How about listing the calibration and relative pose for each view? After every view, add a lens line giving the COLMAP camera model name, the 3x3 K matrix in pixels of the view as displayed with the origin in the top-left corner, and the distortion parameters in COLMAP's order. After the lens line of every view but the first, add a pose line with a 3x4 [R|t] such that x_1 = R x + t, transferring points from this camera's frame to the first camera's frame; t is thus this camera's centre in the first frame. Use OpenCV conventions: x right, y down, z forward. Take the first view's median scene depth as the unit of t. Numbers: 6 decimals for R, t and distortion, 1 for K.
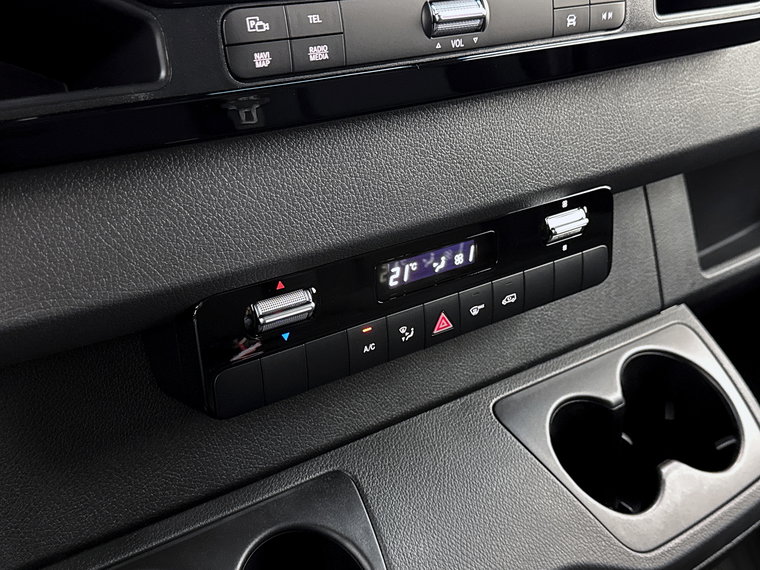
lens RADIAL K [[887.9, 0, 388.4], [0, 887.9, 296.1], [0, 0, 1]] dist [0.099583, 0.000000]
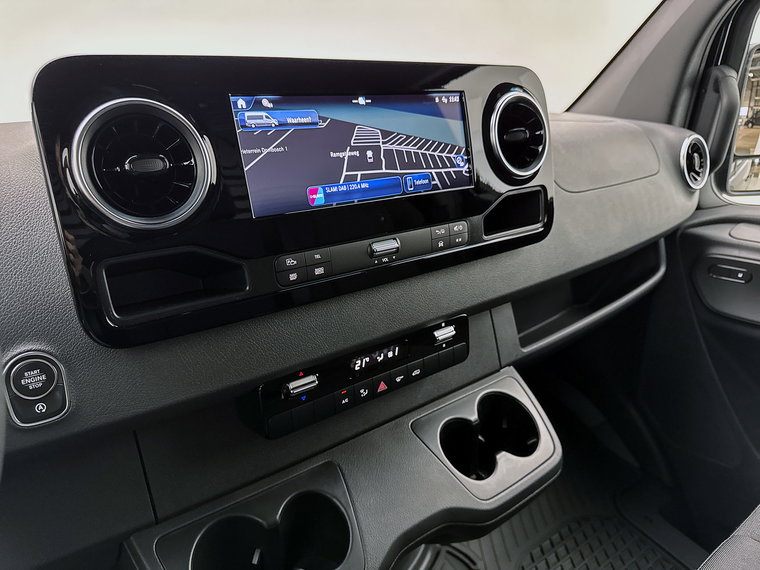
lens RADIAL K [[532.5, 0, 383.4], [0, 532.5, 287.9], [0, 0, 1]] dist [0.082312, -0.044983]
pose [[0.999940, -0.001294, 0.010921, 0.051744], [0.002056, 0.997541, -0.070051, -0.111469], [-0.010803, 0.070069, 0.997484, -0.239774]]
